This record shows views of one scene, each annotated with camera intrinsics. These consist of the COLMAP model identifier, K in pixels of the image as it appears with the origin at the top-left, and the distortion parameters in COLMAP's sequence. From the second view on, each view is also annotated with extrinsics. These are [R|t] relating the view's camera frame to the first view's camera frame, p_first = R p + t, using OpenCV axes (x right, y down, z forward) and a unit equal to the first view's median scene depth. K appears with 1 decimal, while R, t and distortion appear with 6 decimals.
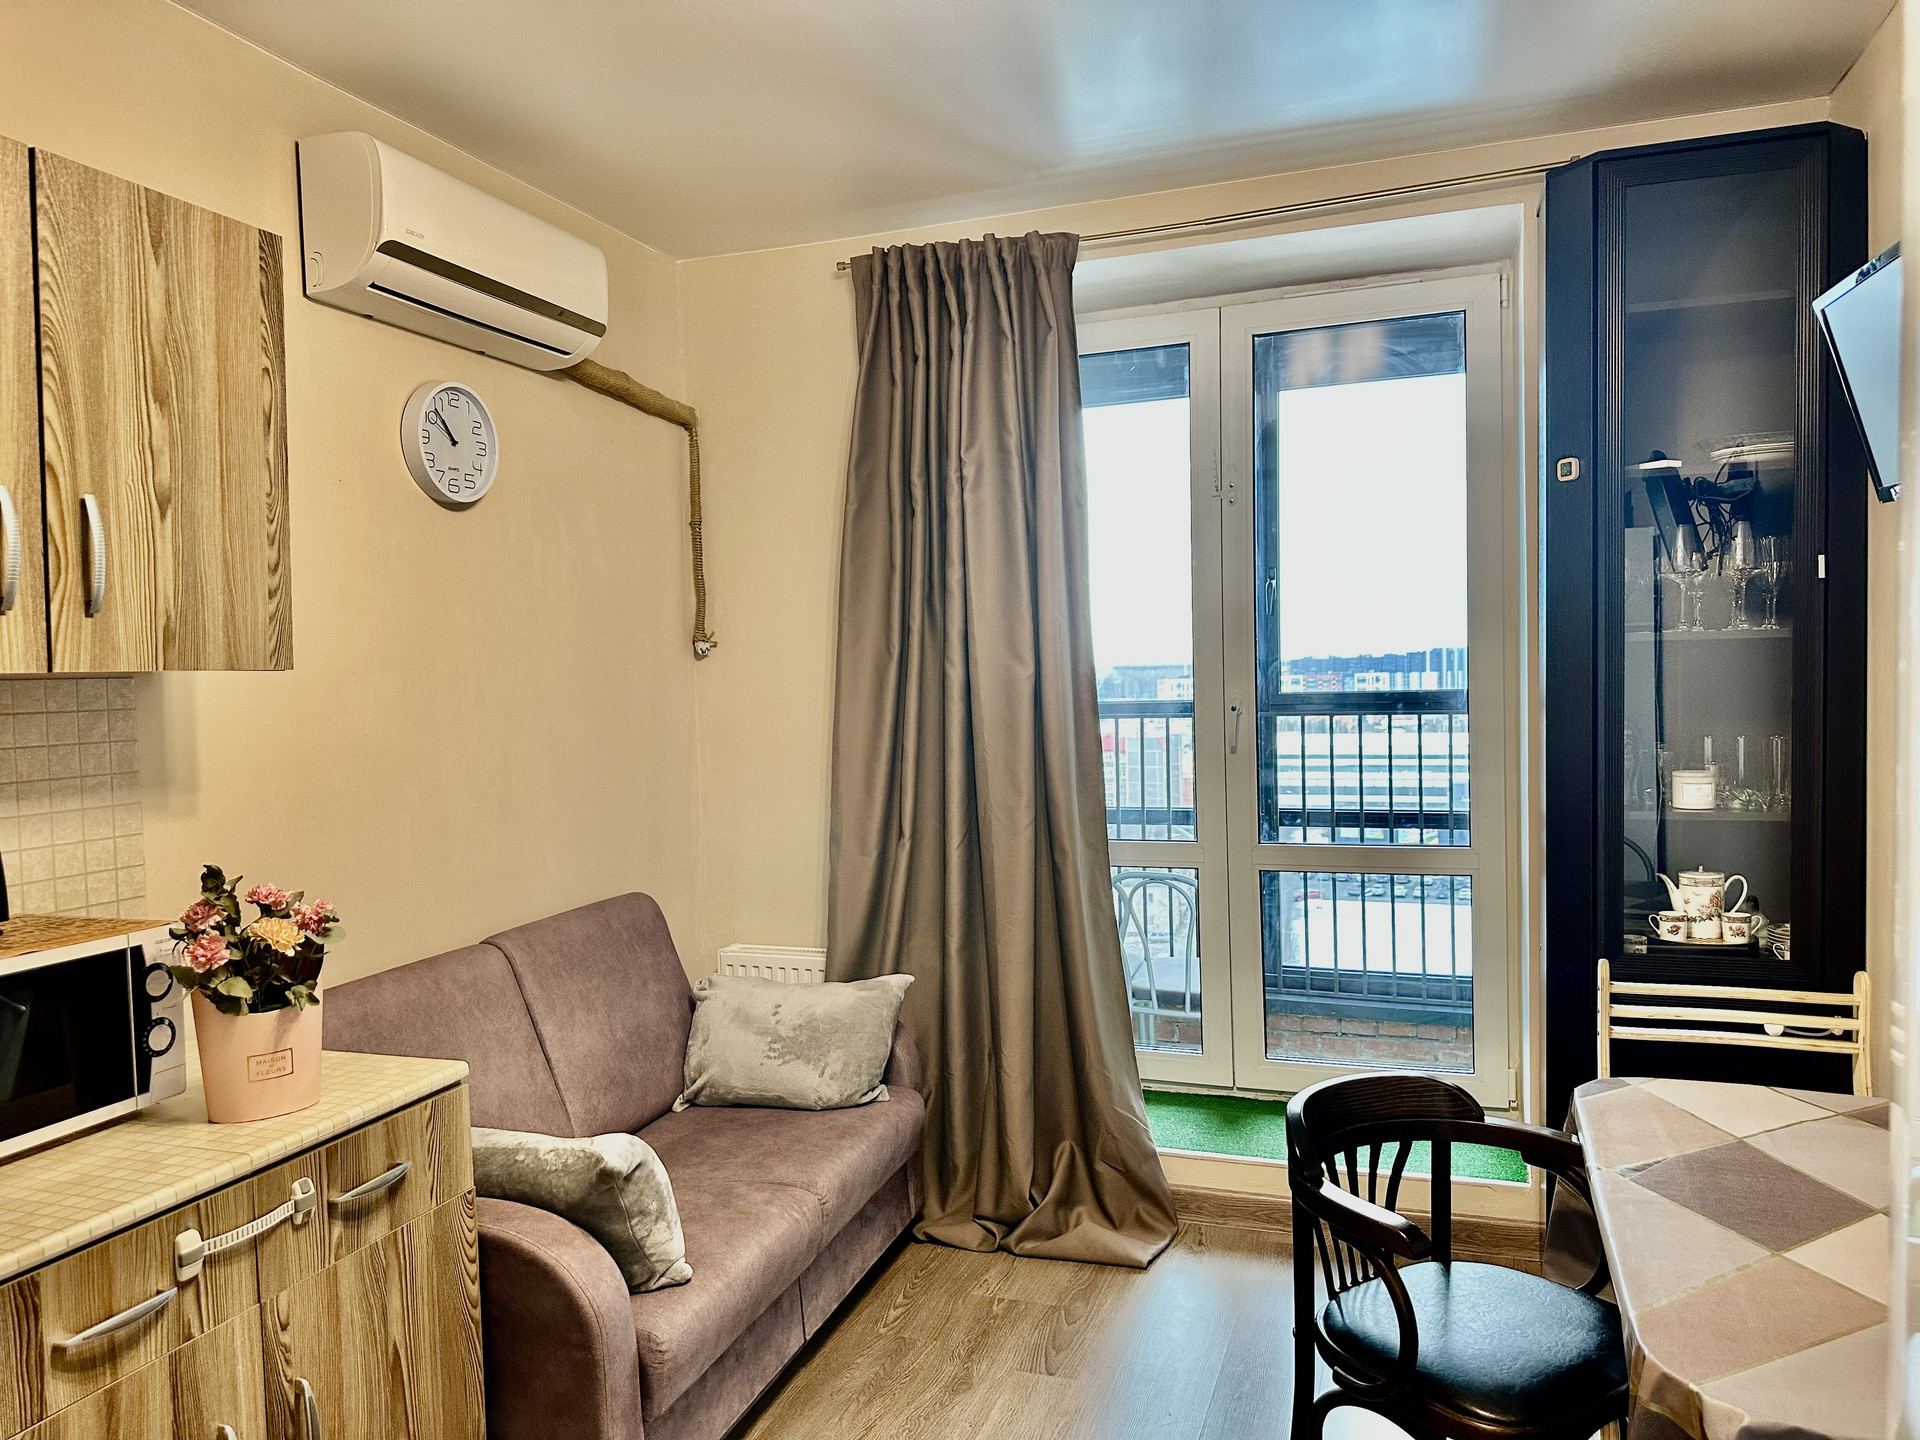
lens RADIAL K [[1360.7, 0, 960.2], [0, 1360.7, 728.3], [0, 0, 1]] dist [0.059210, -0.066751]
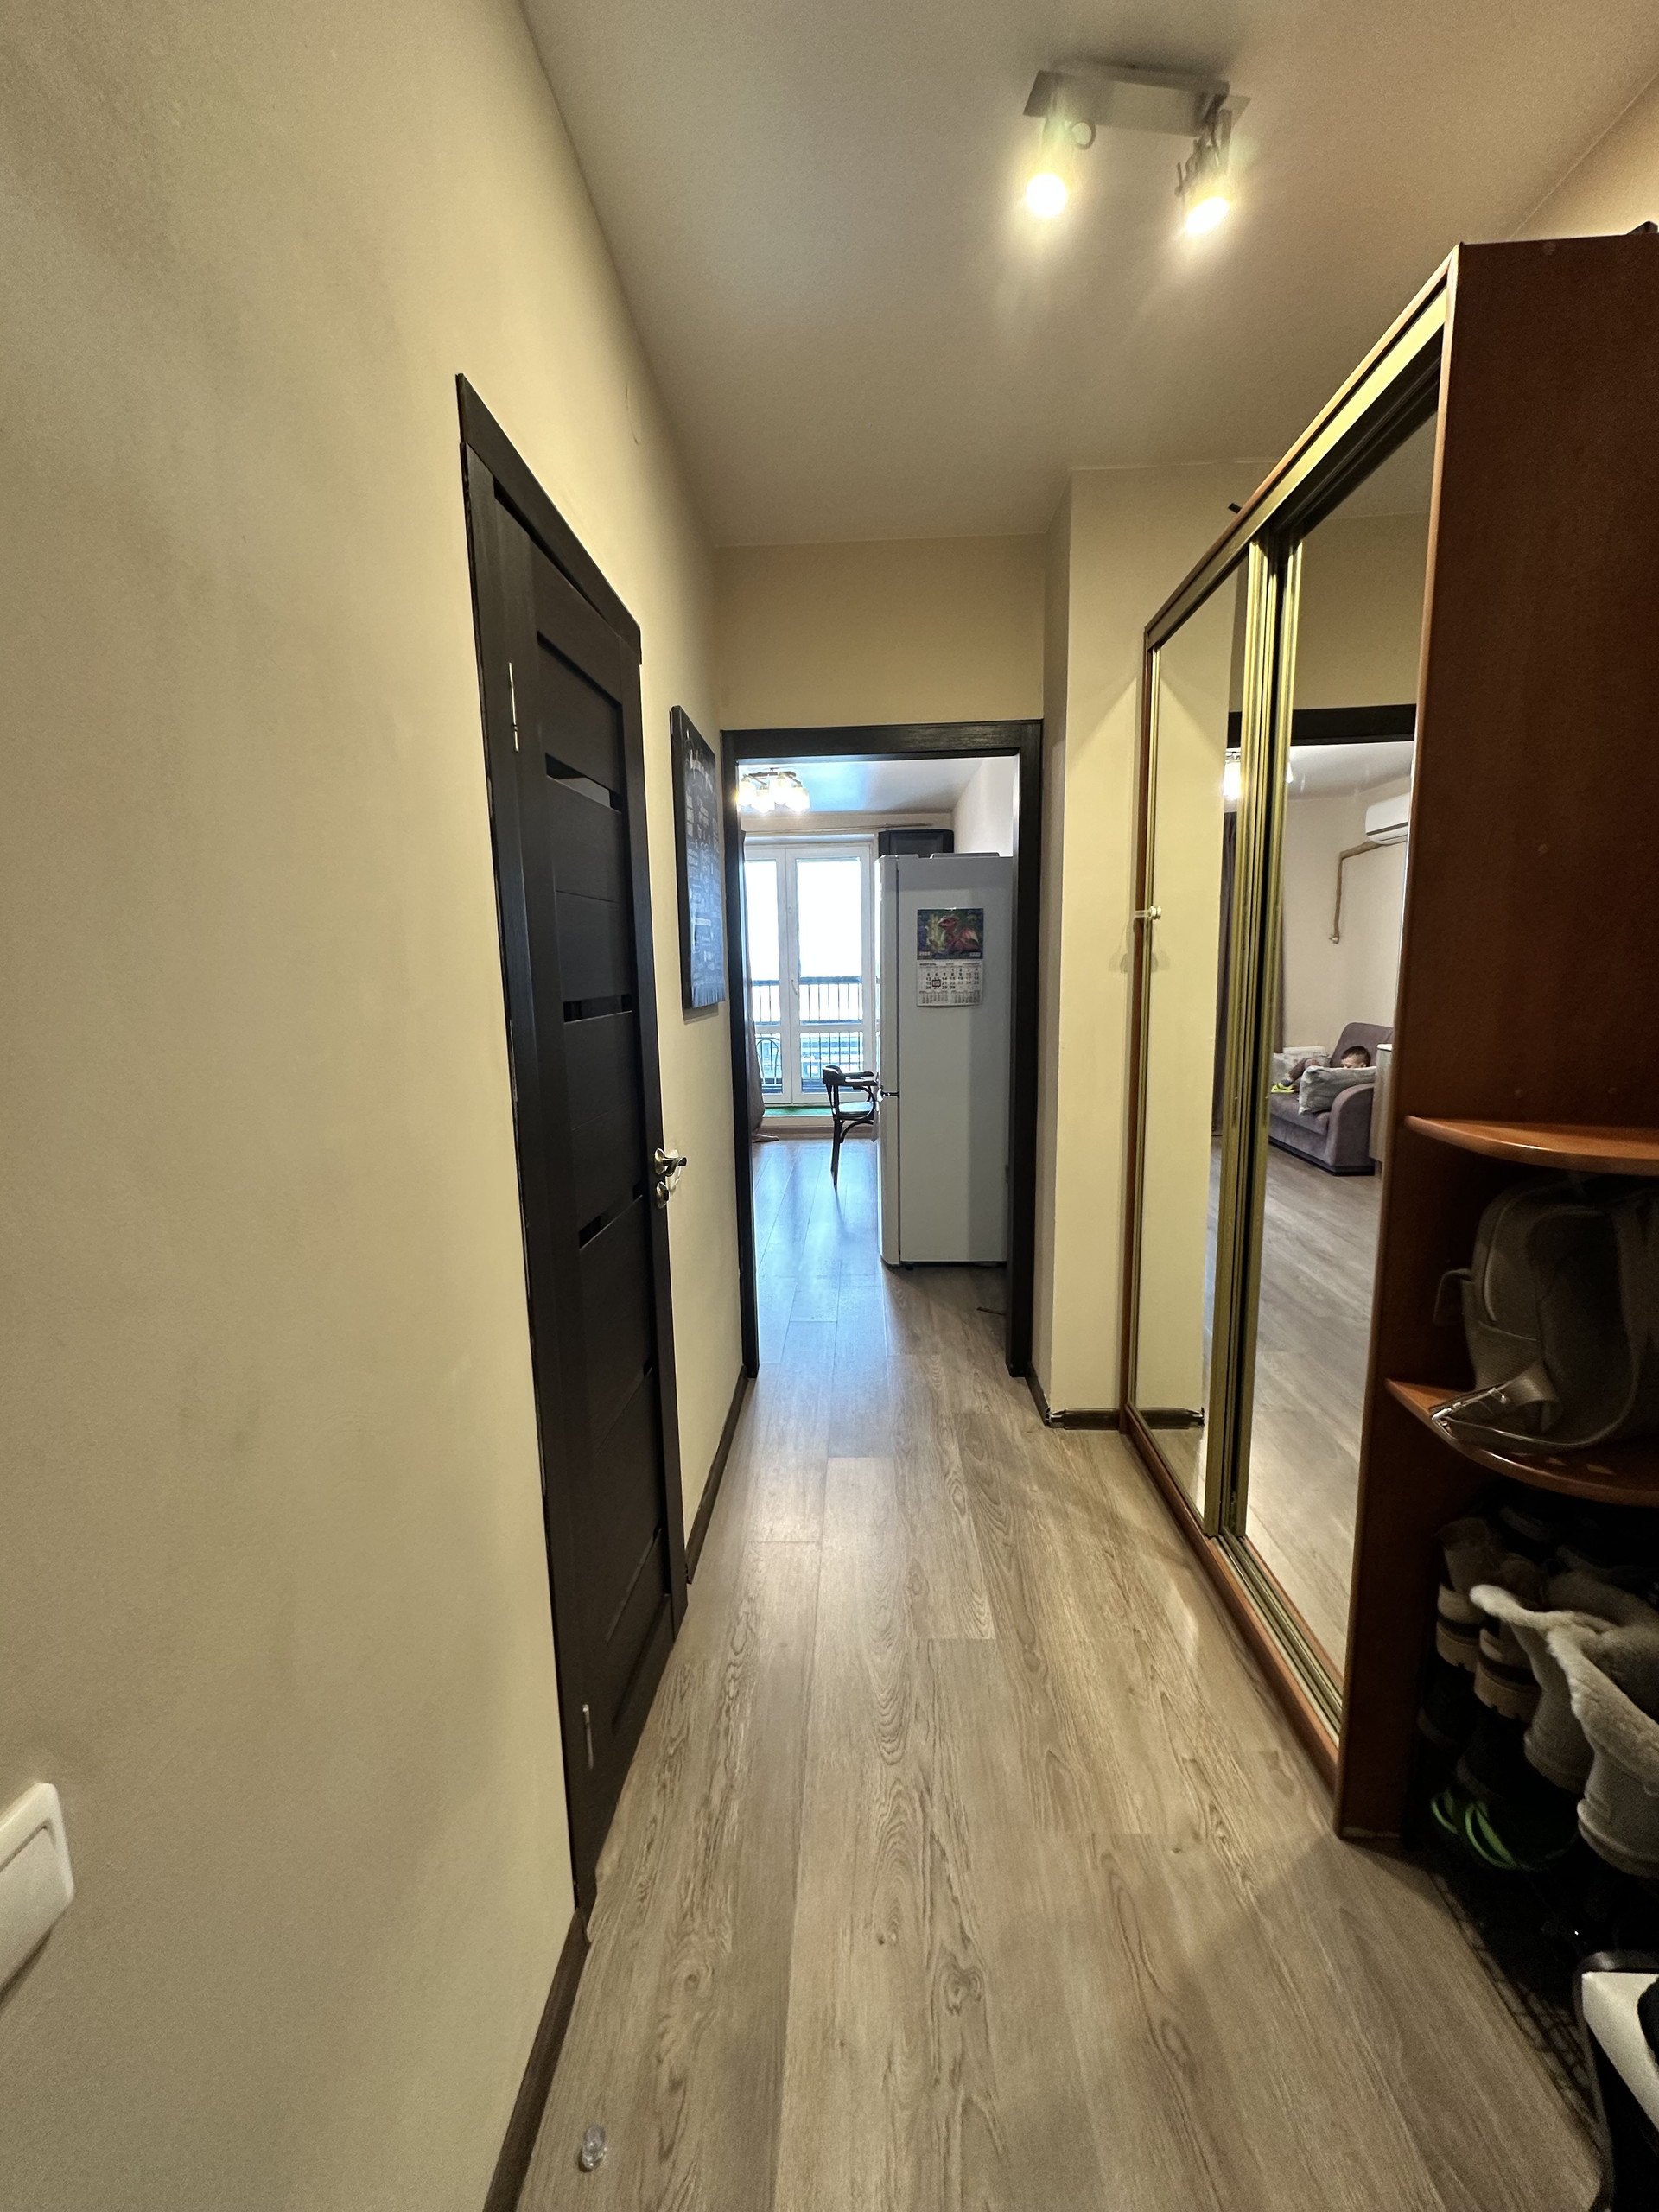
lens RADIAL K [[883.9, 0, 829.6], [0, 883.9, 1102.0], [0, 0, 1]] dist [-0.006155, 0.001010]
pose [[0.955793, -0.037104, 0.291690, -0.418810], [0.006456, 0.994415, 0.105341, 0.065652], [-0.293969, -0.098801, 0.950695, -1.293028]]
